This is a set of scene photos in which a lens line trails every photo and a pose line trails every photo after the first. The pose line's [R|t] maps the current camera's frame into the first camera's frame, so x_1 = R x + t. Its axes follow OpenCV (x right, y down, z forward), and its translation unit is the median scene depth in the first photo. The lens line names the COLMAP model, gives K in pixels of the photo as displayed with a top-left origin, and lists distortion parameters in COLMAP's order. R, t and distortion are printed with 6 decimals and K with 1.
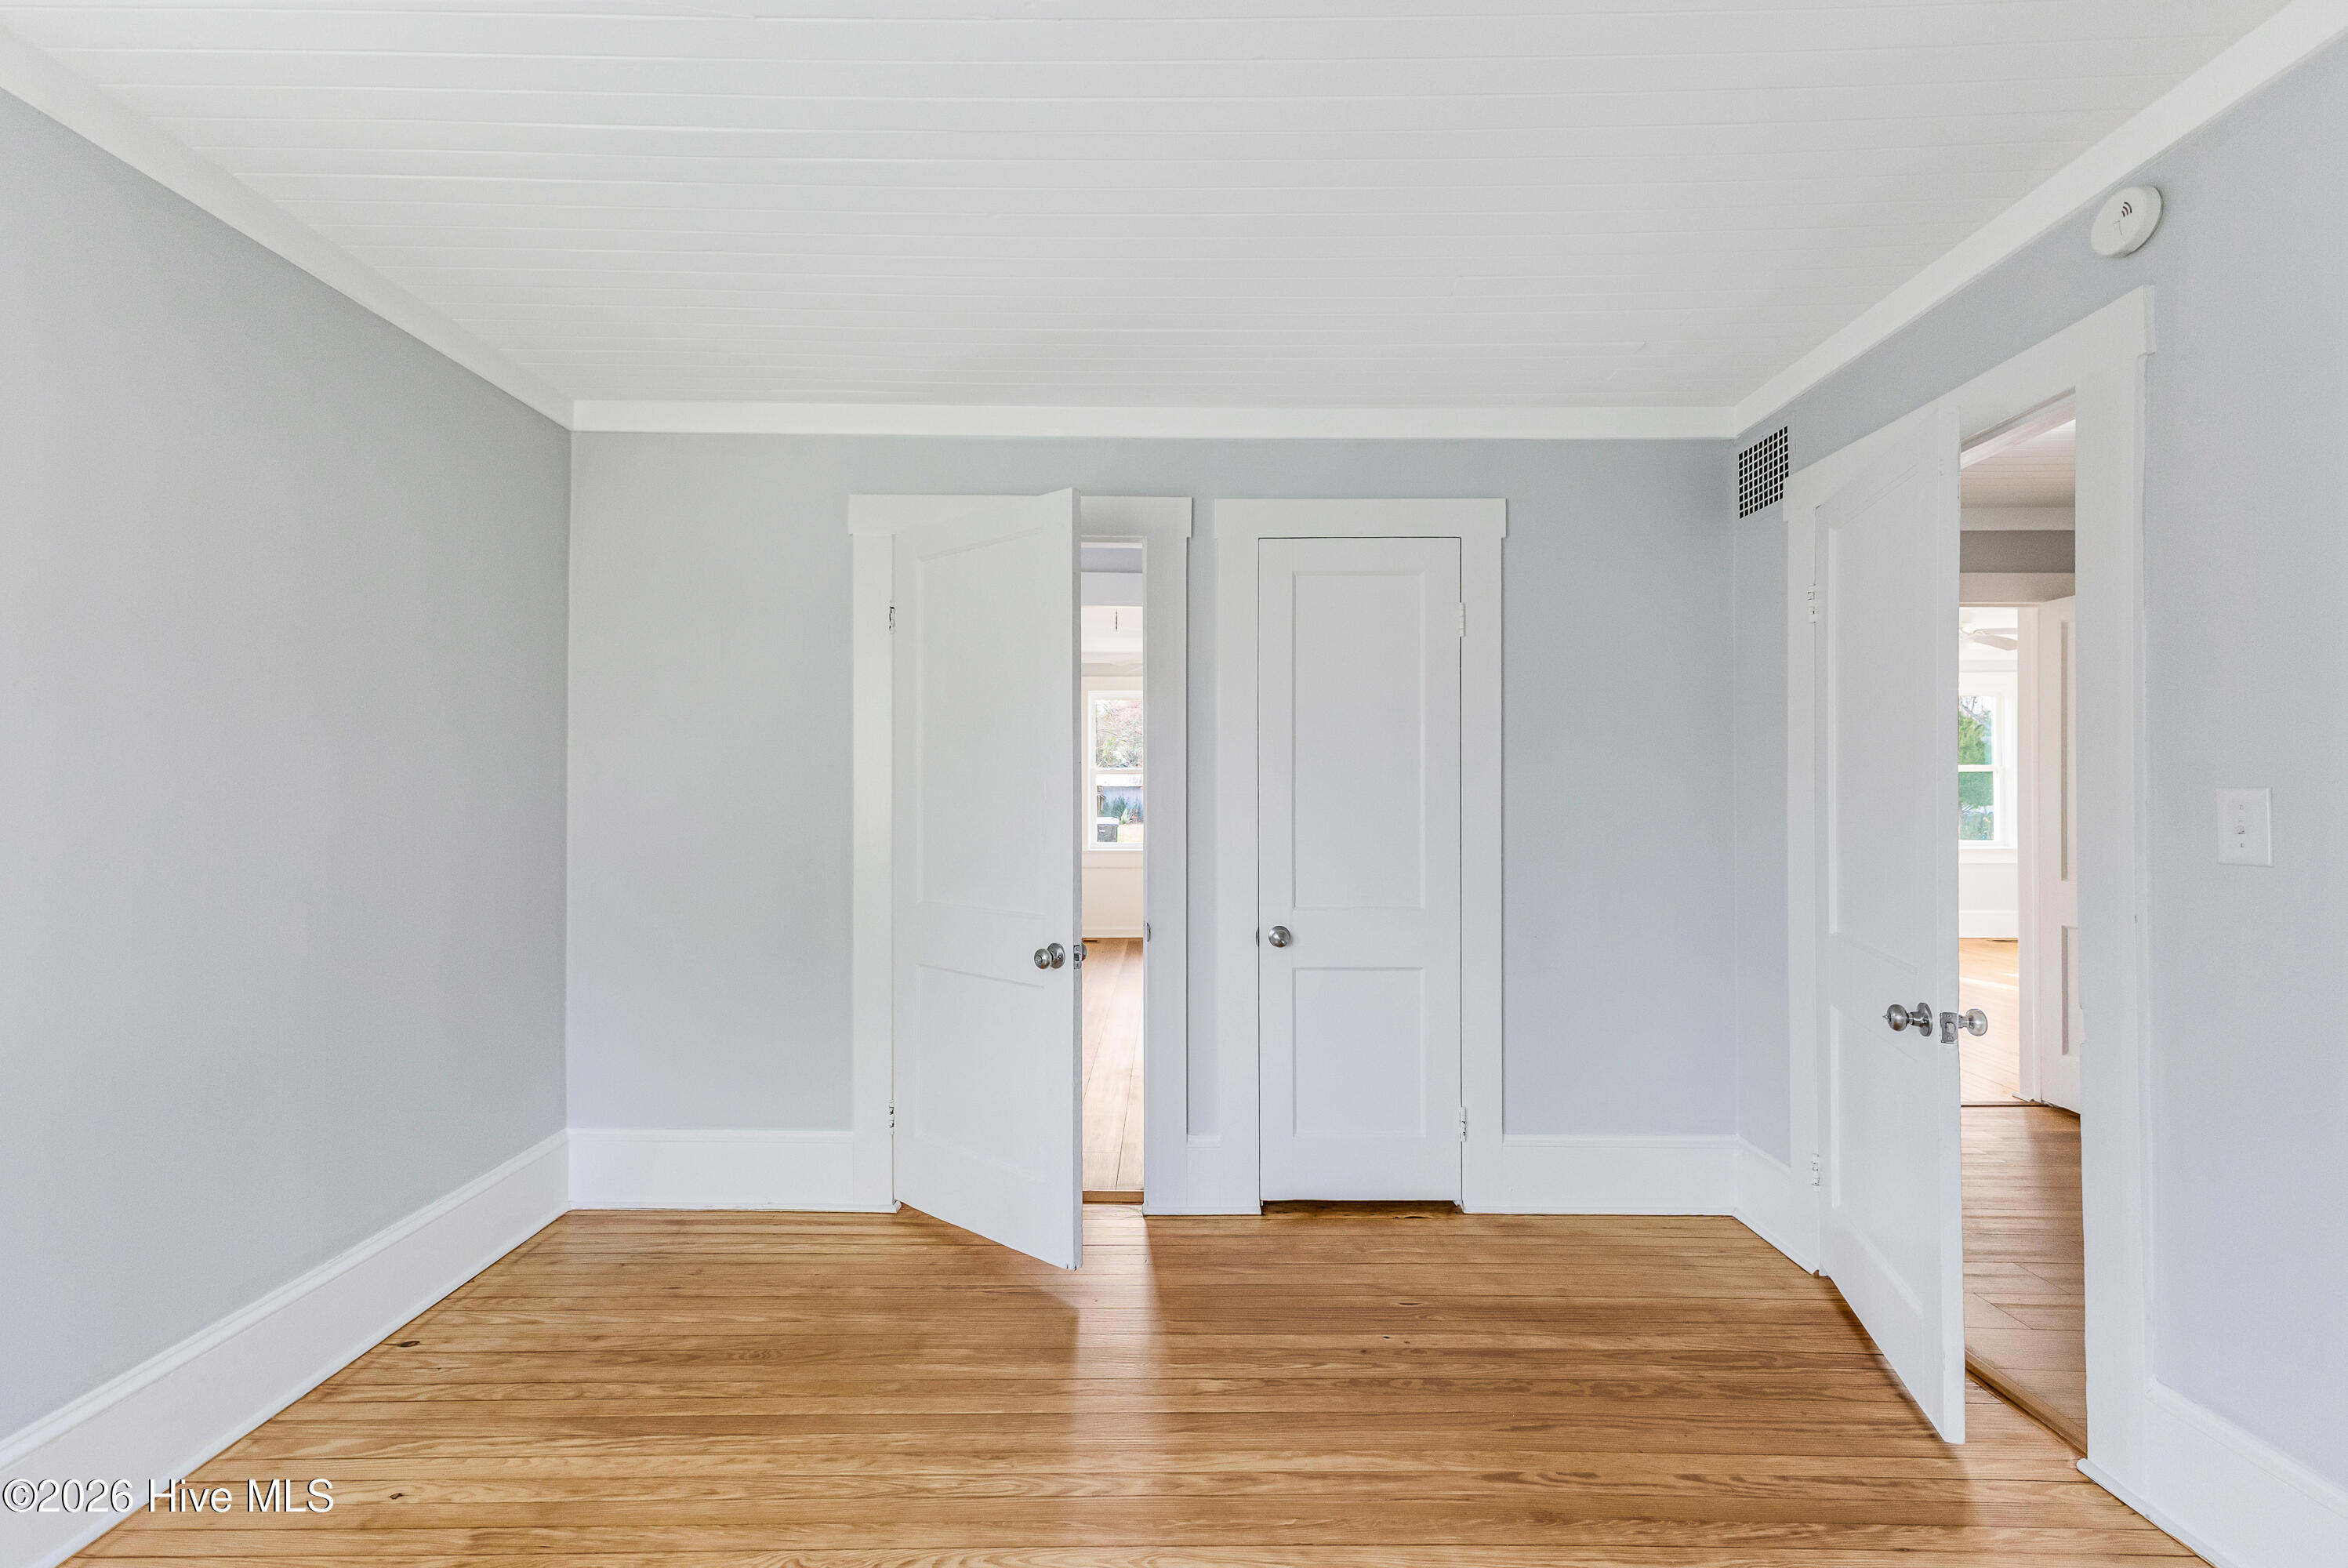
lens RADIAL K [[1042.1, 0, 1180.7], [0, 1042.1, 795.4], [0, 0, 1]] dist [0.011416, -0.001983]
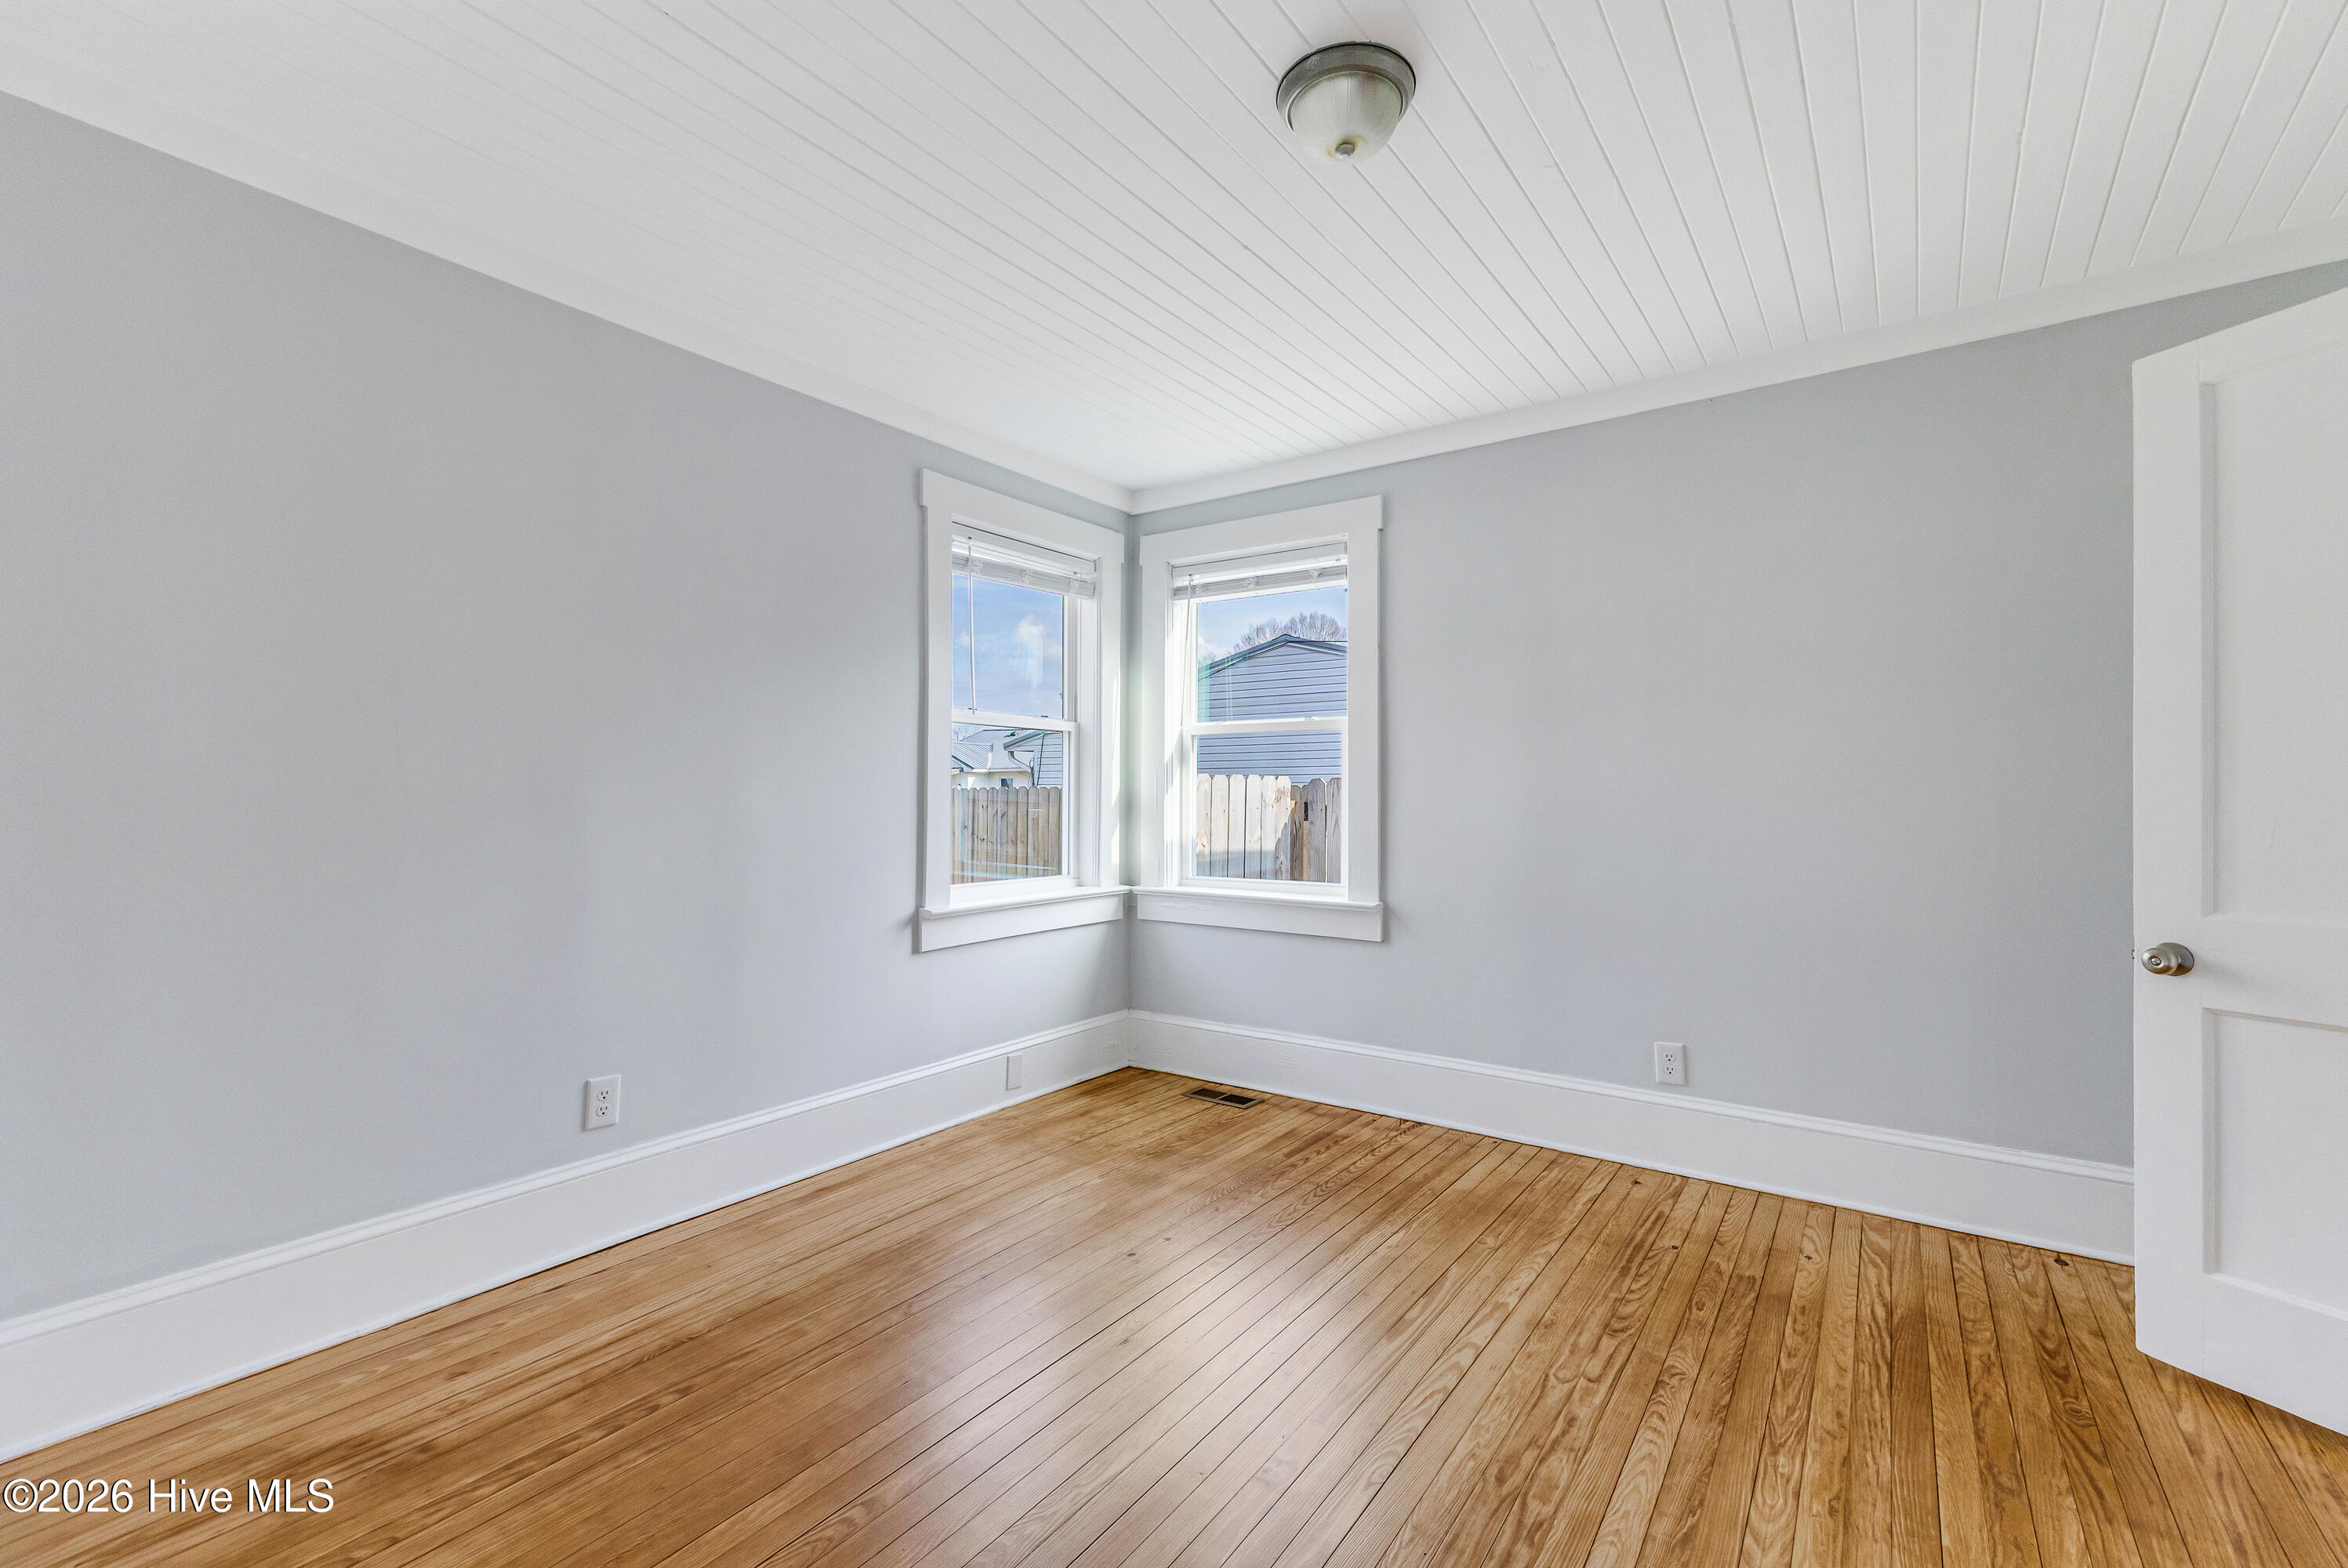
lens RADIAL K [[1042.1, 0, 1173.1], [0, 1042.1, 766.5], [0, 0, 1]] dist [0.011416, -0.001983]
pose [[-0.588952, -0.025719, -0.807759, 0.855686], [-0.006583, 0.999613, -0.027028, 0.042034], [0.808141, -0.010601, -0.588893, 1.061875]]
